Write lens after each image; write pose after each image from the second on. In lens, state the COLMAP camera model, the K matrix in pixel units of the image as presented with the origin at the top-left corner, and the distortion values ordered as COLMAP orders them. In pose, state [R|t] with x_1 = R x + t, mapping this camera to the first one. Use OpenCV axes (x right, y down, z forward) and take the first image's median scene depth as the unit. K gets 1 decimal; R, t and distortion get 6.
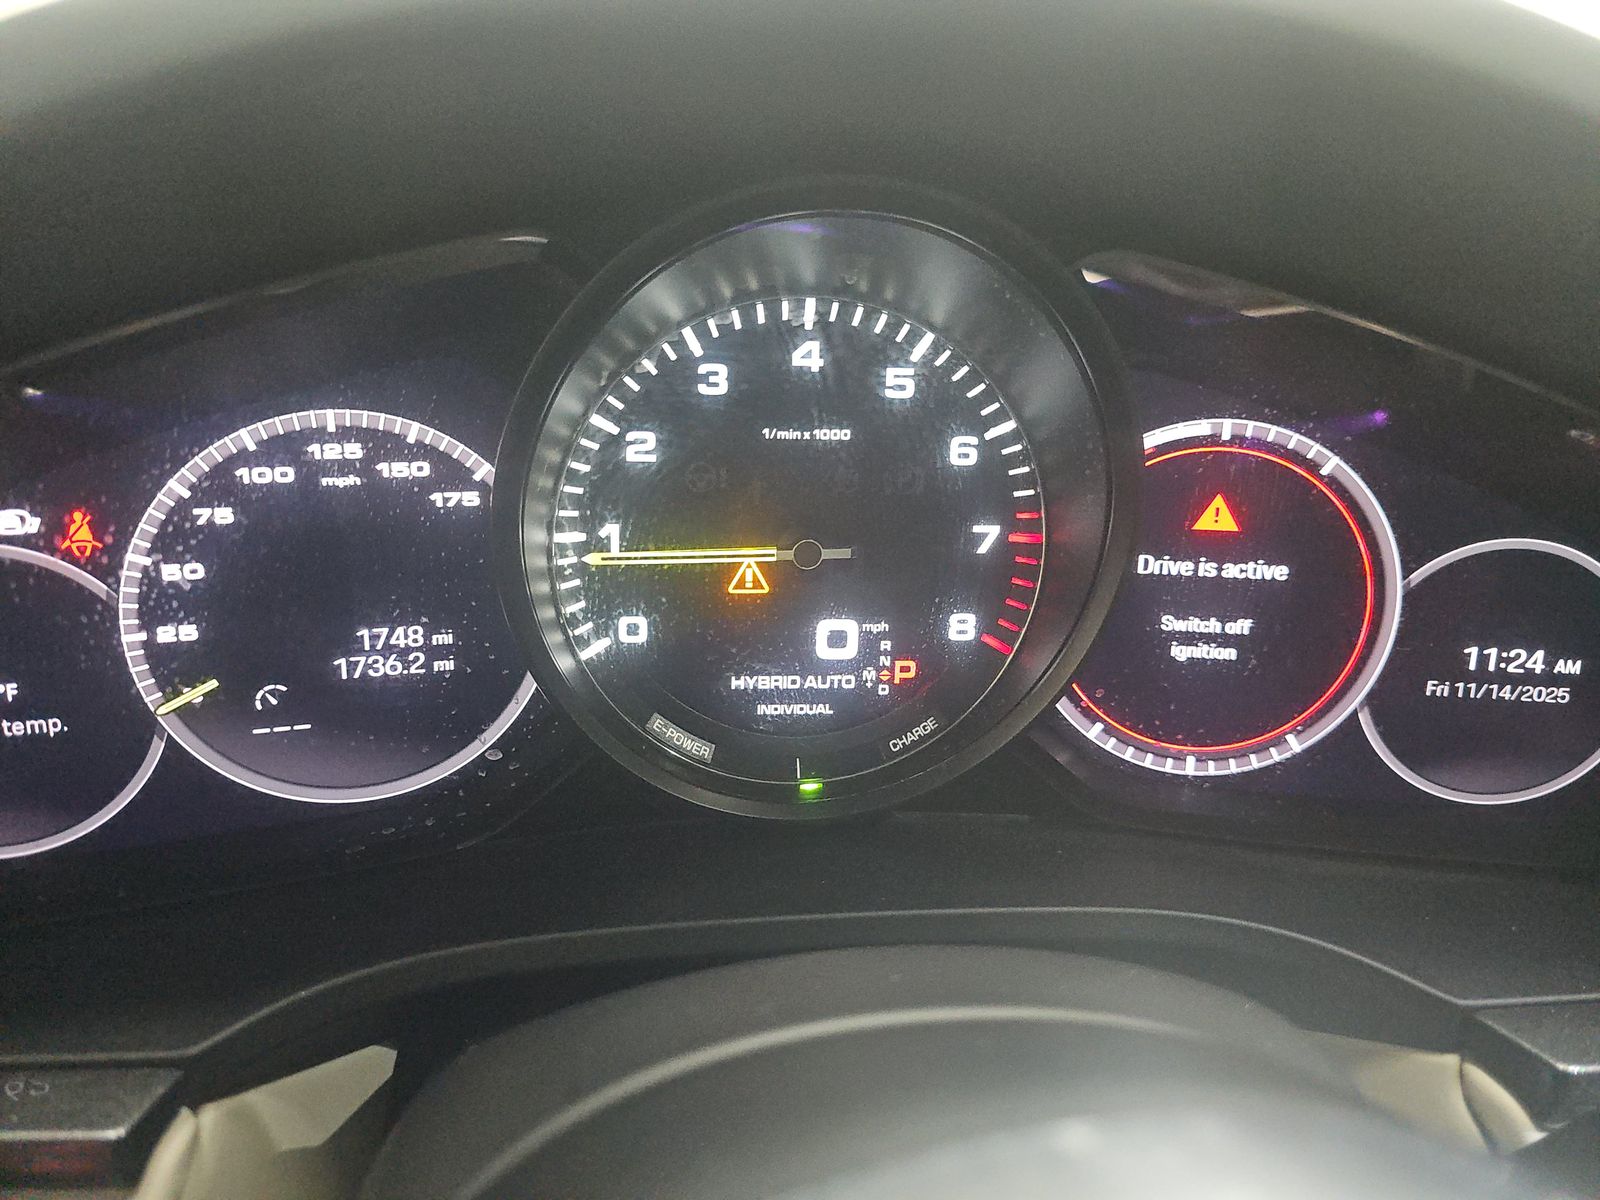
lens RADIAL K [[1272.1, 0, 813.4], [0, 1272.1, 589.5], [0, 0, 1]] dist [-0.033884, 0.007710]
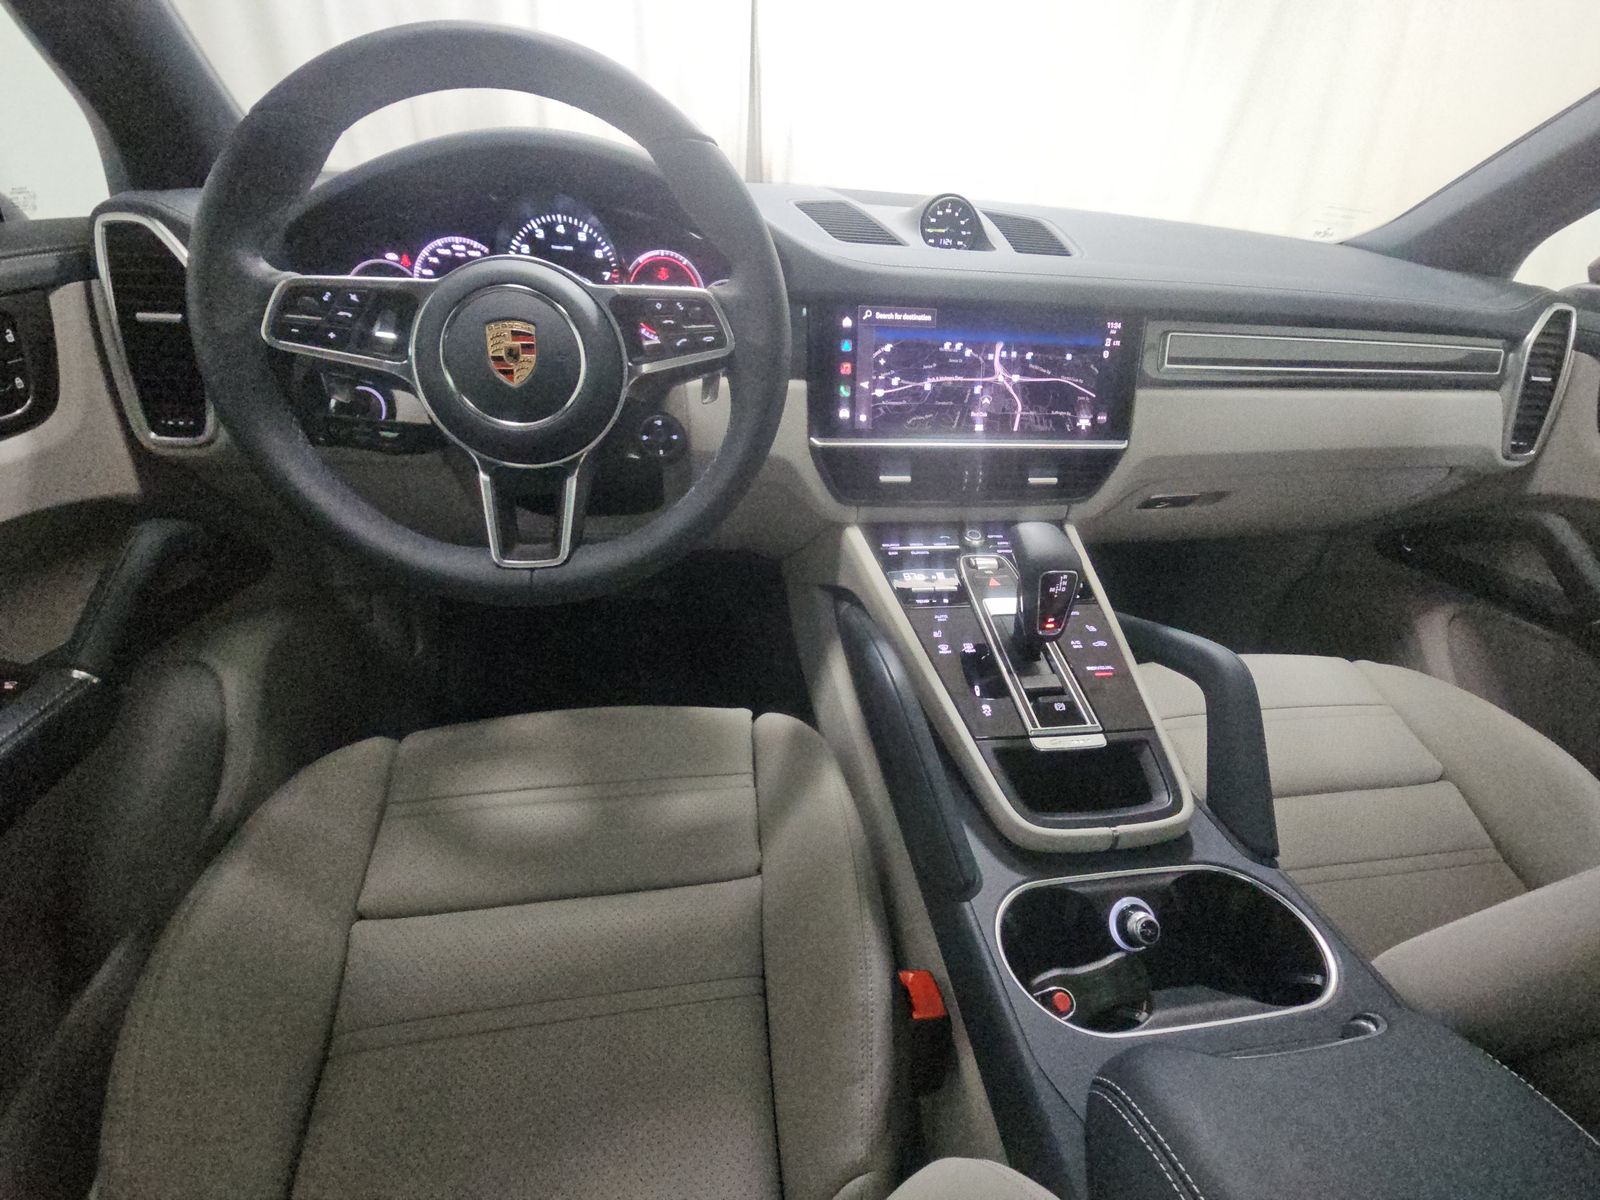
lens RADIAL K [[637.3, 0, 799.8], [0, 637.3, 613.0], [0, 0, 1]] dist [-0.018114, -0.003337]
pose [[0.998912, -0.002214, 0.046585, 0.764808], [-0.006069, 0.984208, 0.176914, 0.791221], [-0.046241, -0.177004, 0.983123, -1.575121]]
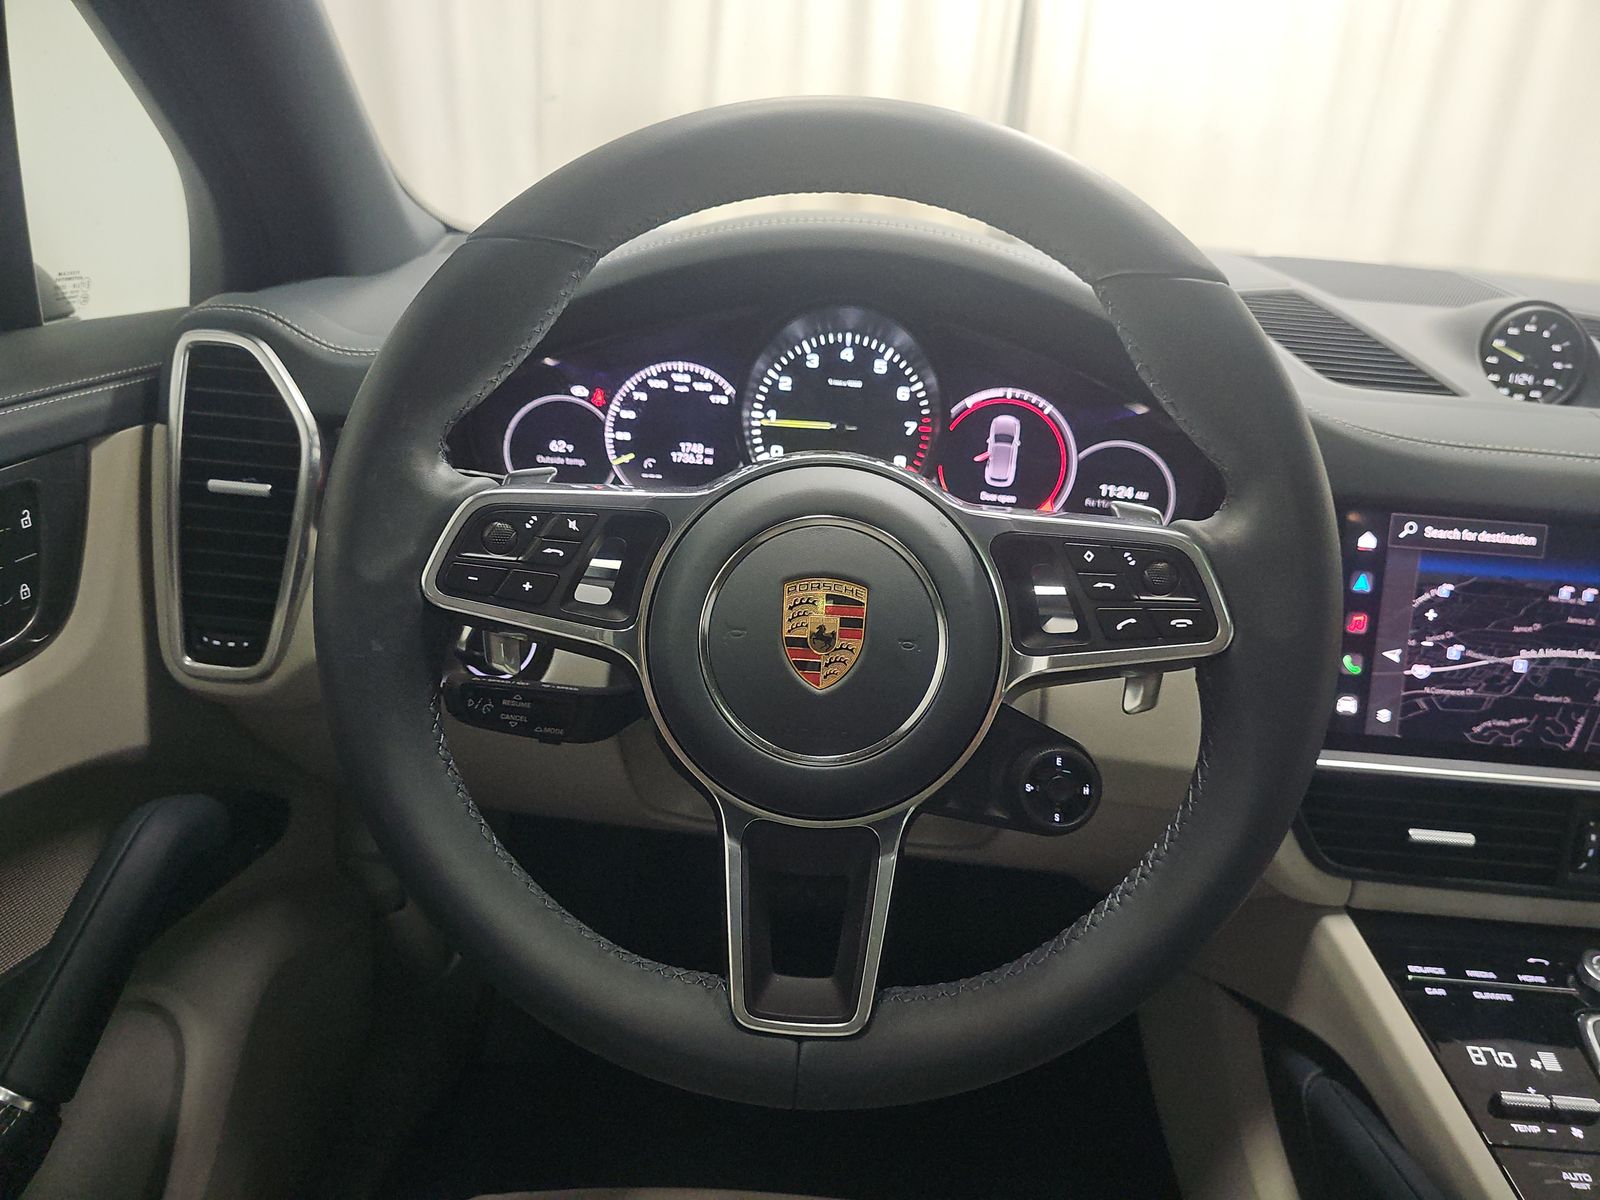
lens RADIAL K [[1052.3, 0, 787.0], [0, 1052.3, 614.3], [0, 0, 1]] dist [-0.005388, -0.024045]
pose [[0.983128, 0.088443, -0.160119, 0.285900], [-0.090754, 0.995848, -0.007162, 0.412392], [0.158821, 0.021572, 0.987072, -1.287897]]
